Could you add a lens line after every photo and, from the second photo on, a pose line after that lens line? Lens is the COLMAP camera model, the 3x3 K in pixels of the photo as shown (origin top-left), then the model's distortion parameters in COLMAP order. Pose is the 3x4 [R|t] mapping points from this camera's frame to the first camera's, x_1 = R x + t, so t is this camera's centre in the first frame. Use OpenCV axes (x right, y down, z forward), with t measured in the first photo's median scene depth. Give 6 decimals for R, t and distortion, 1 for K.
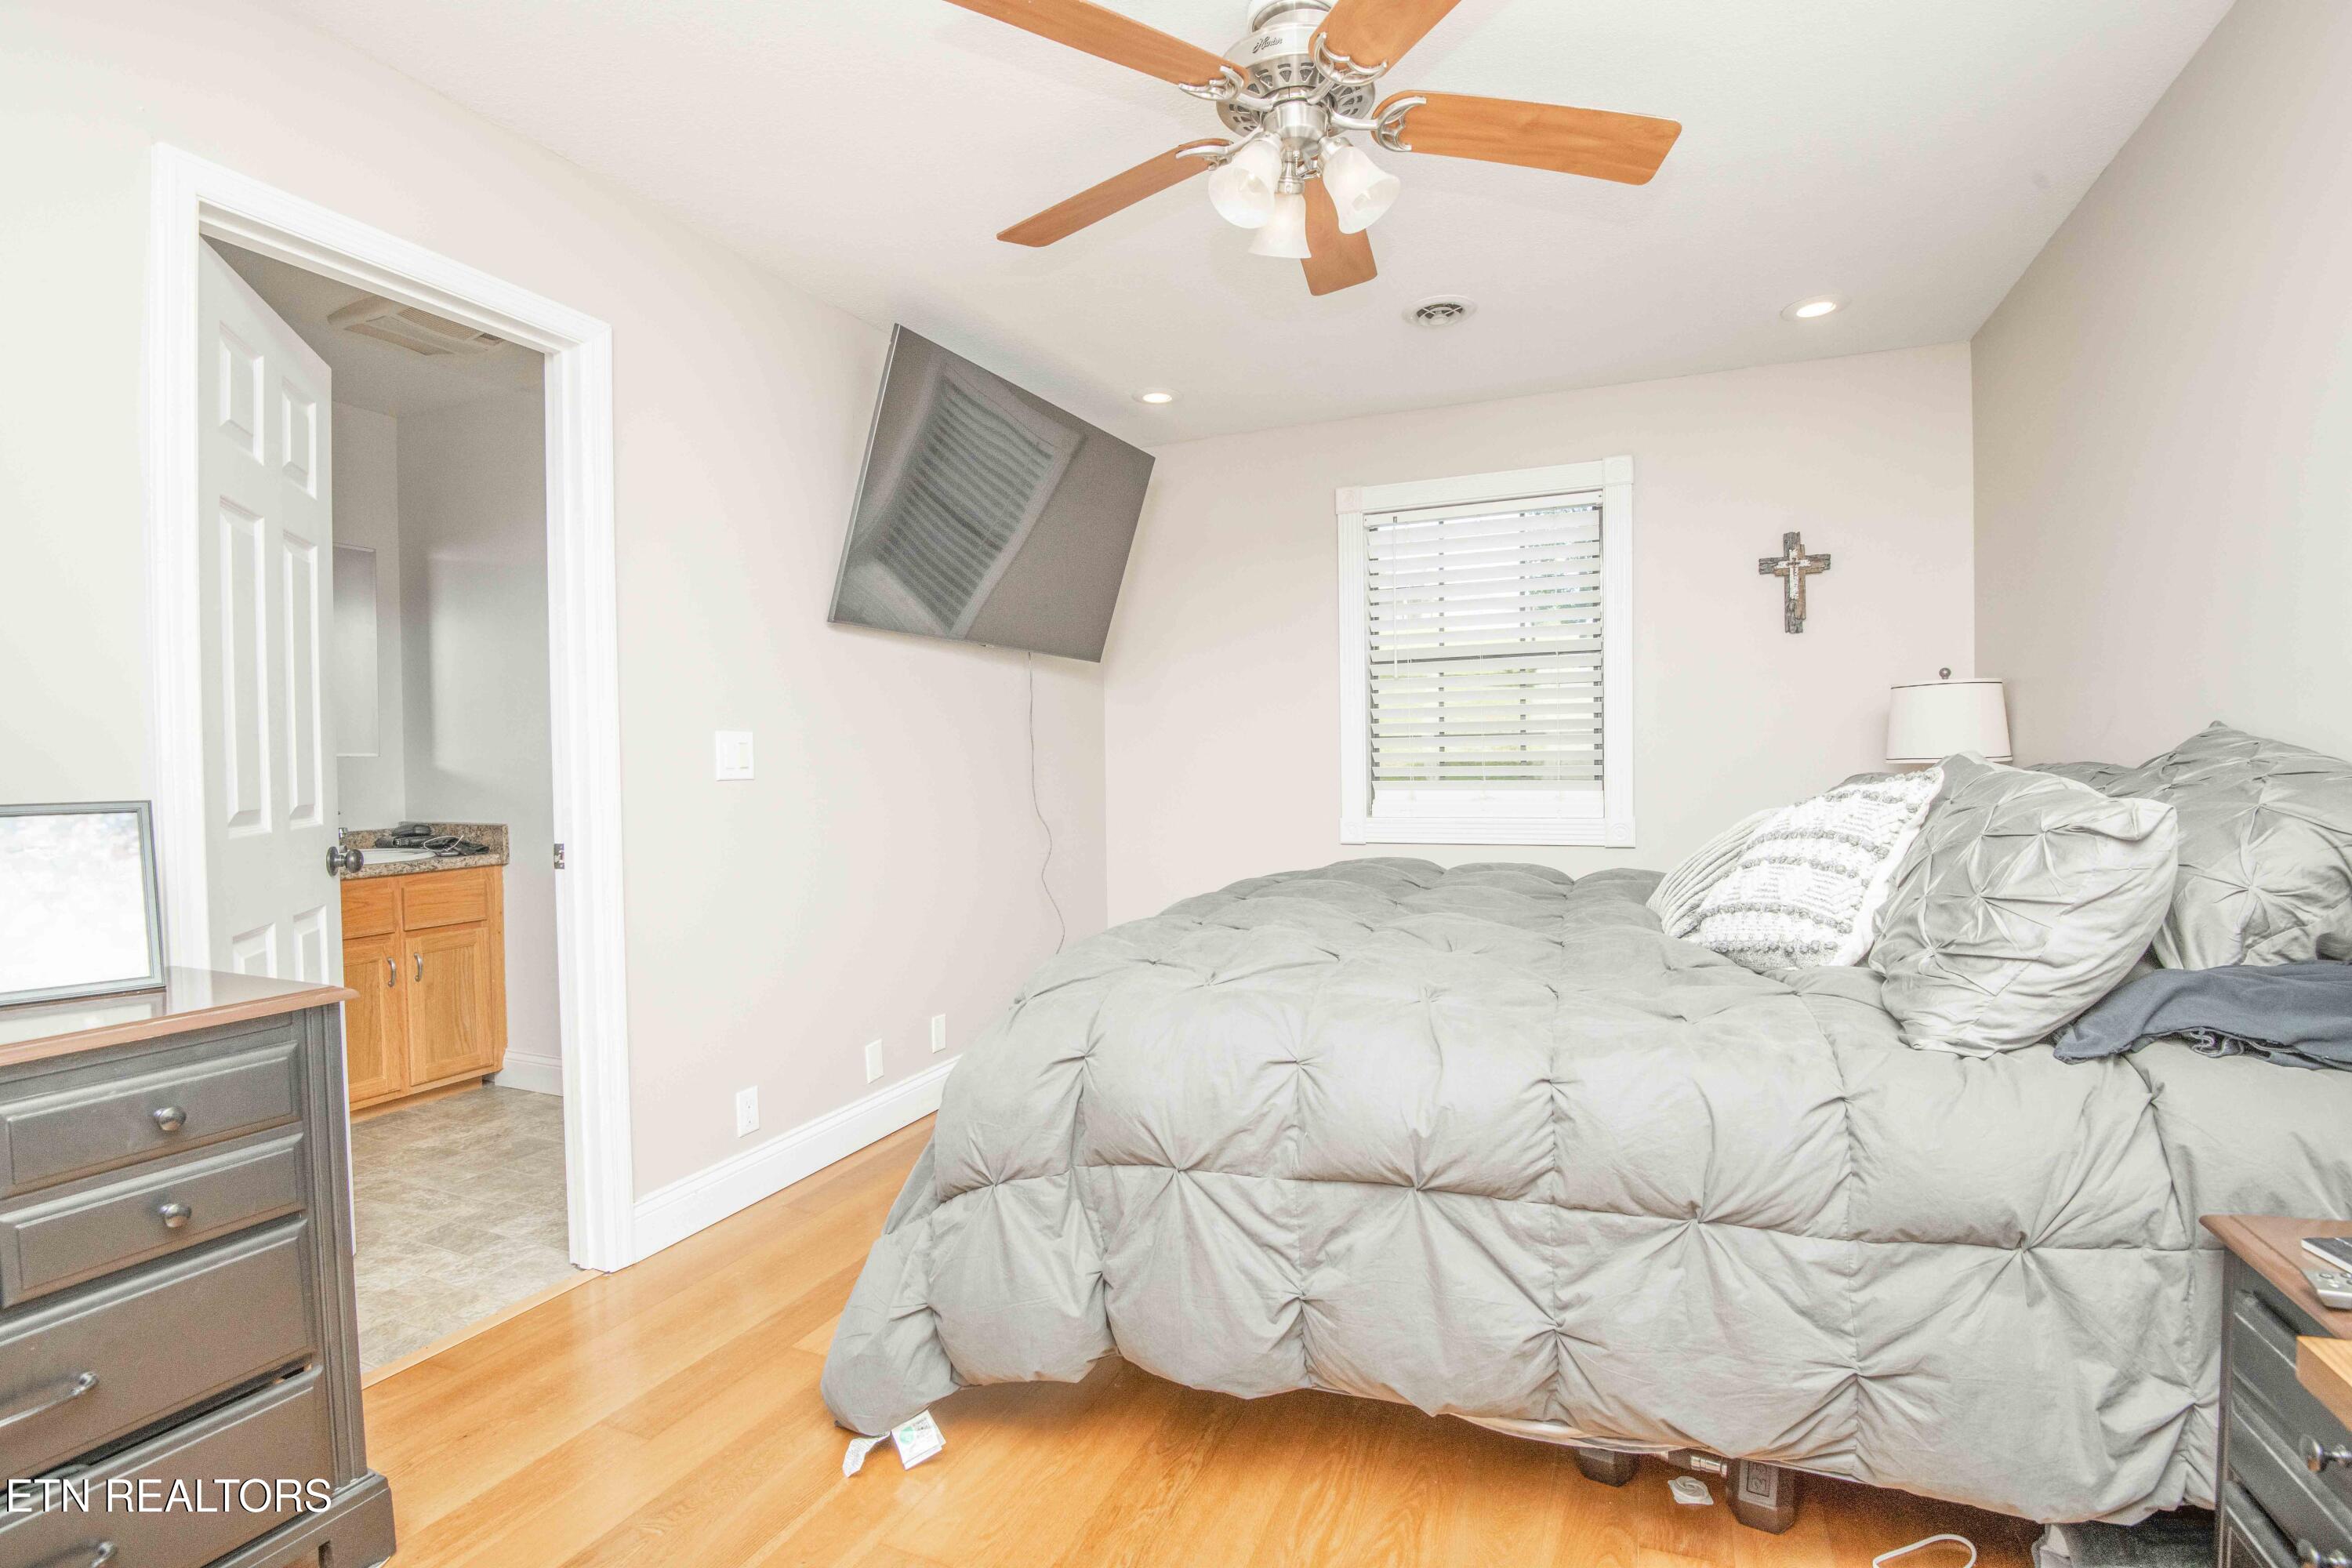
lens RADIAL K [[1085.4, 0, 1183.4], [0, 1085.4, 785.6], [0, 0, 1]] dist [-0.003383, -0.026139]
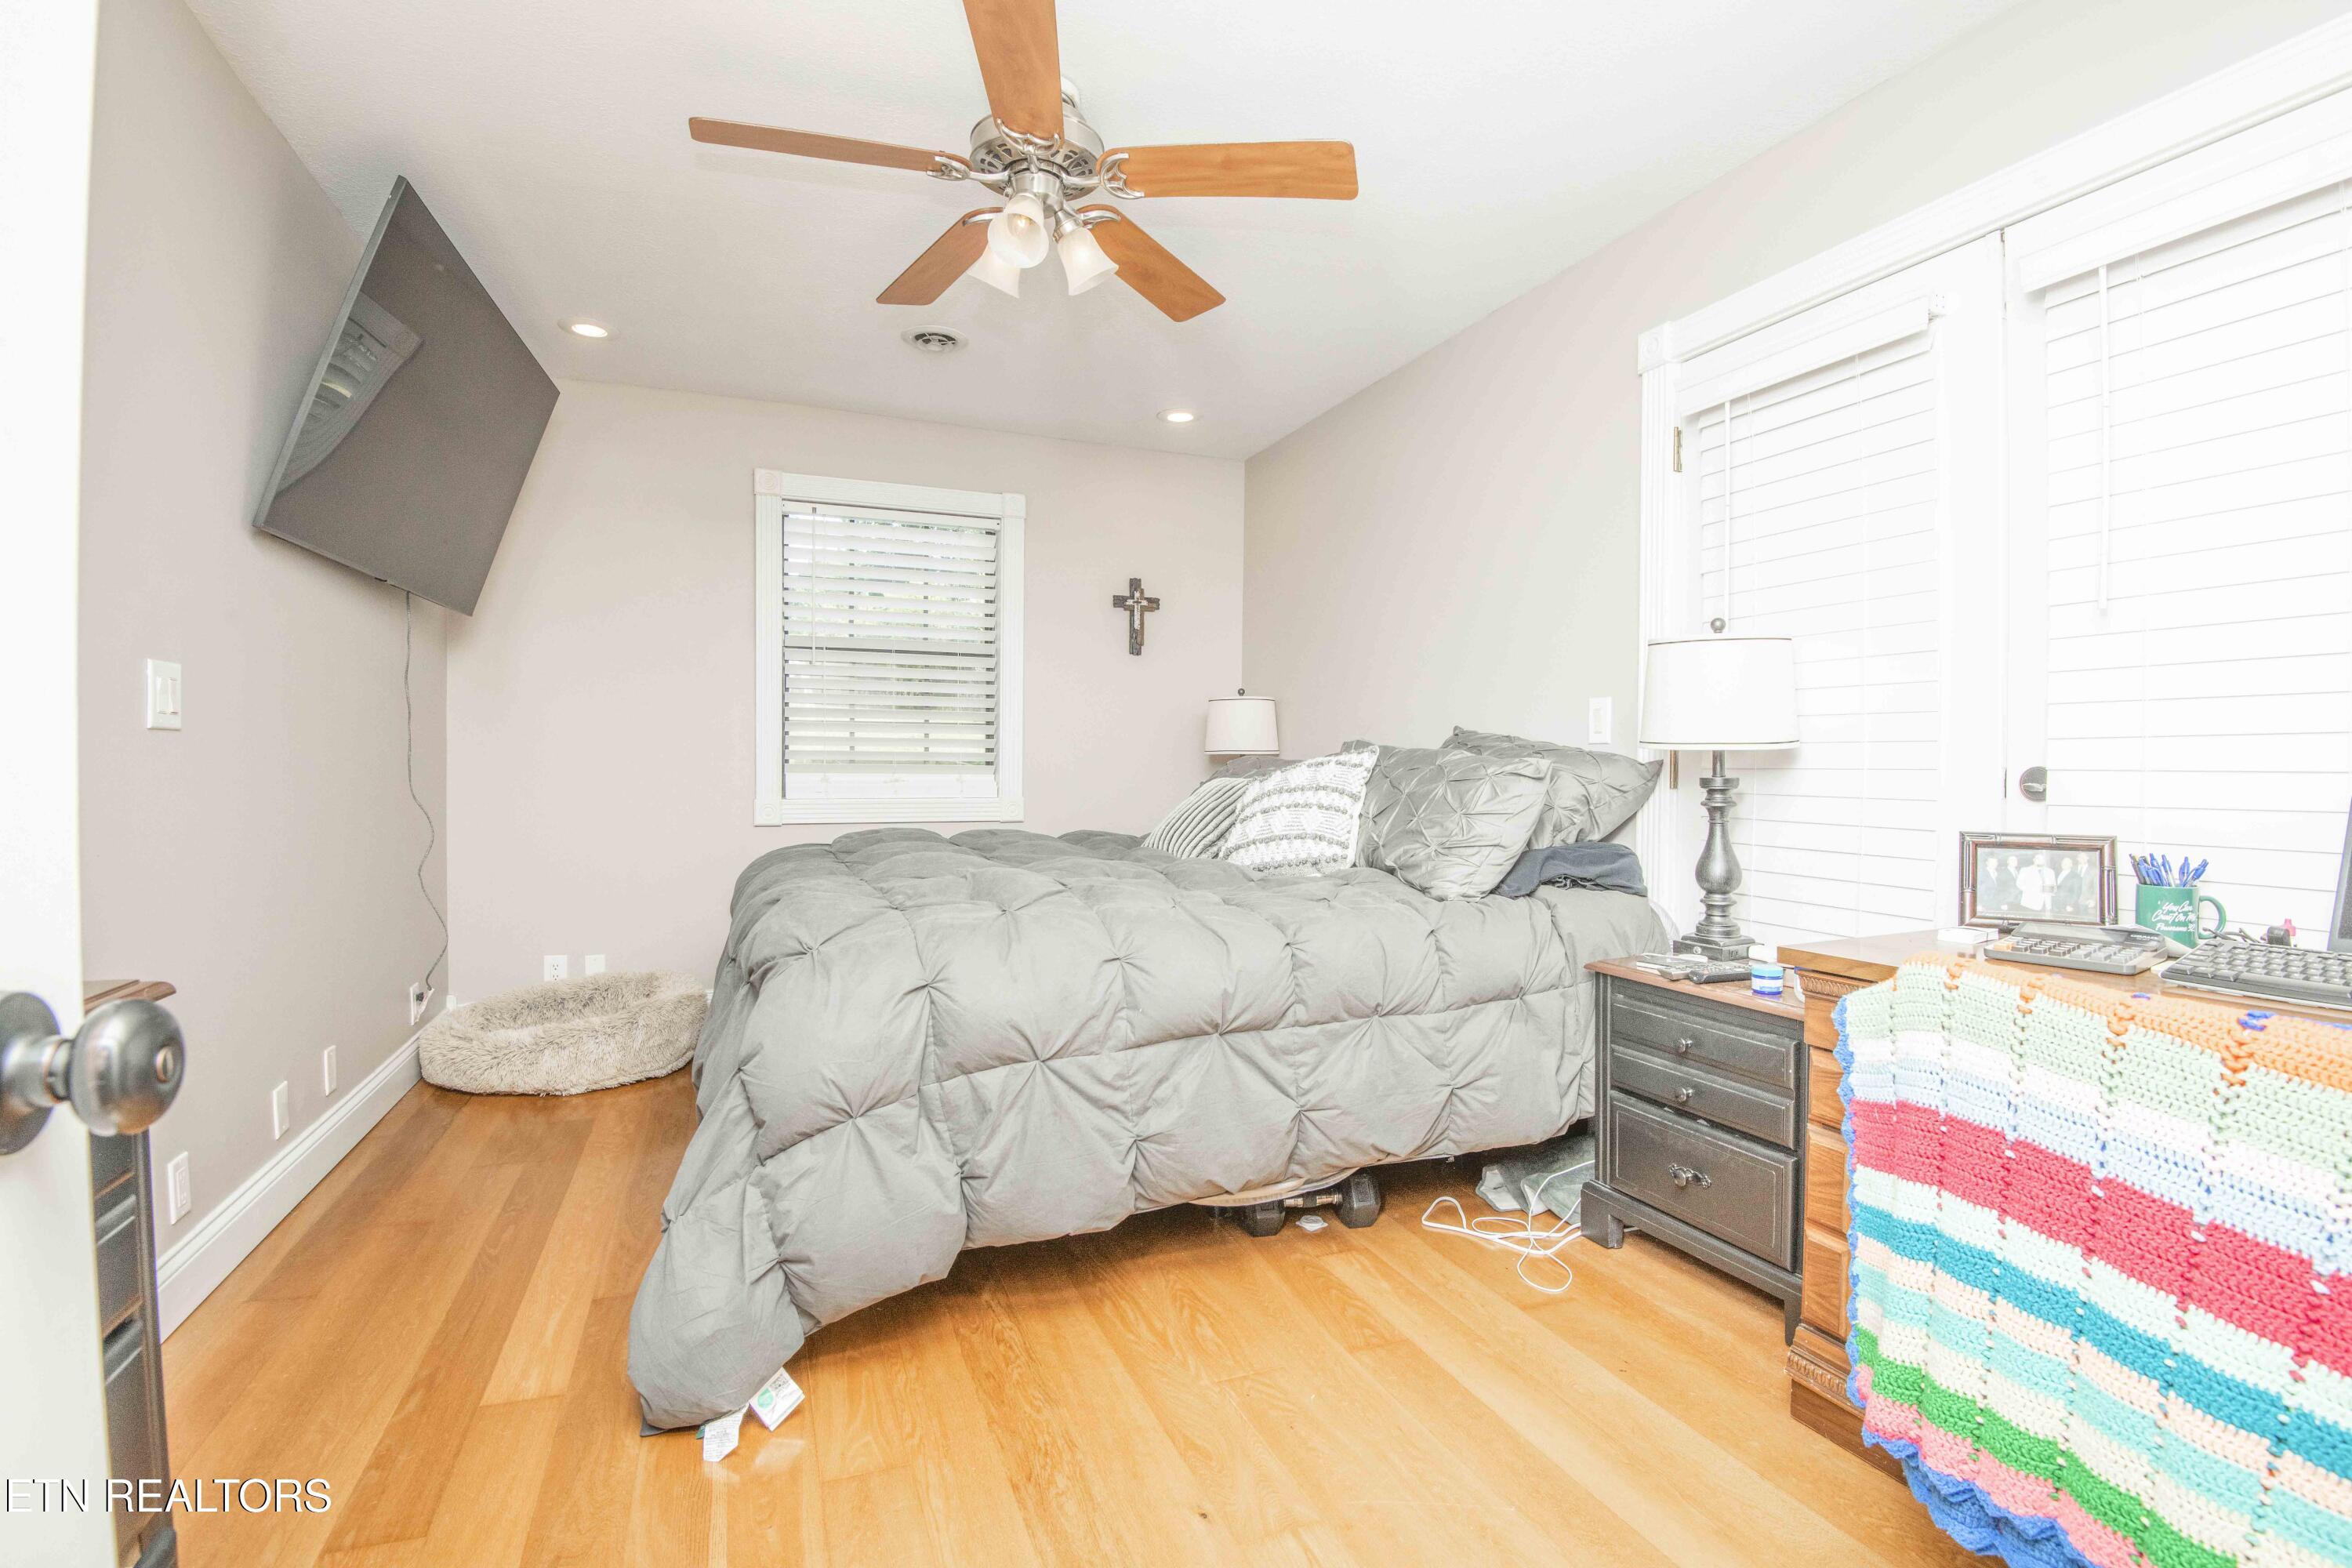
lens RADIAL K [[1085.4, 0, 1183.4], [0, 1085.4, 785.6], [0, 0, 1]] dist [-0.003383, -0.026139]
pose [[0.711324, 0.007354, 0.702826, -0.715218], [-0.002276, 0.999964, -0.008160, 0.063192], [-0.702861, 0.004205, 0.711315, 0.049090]]
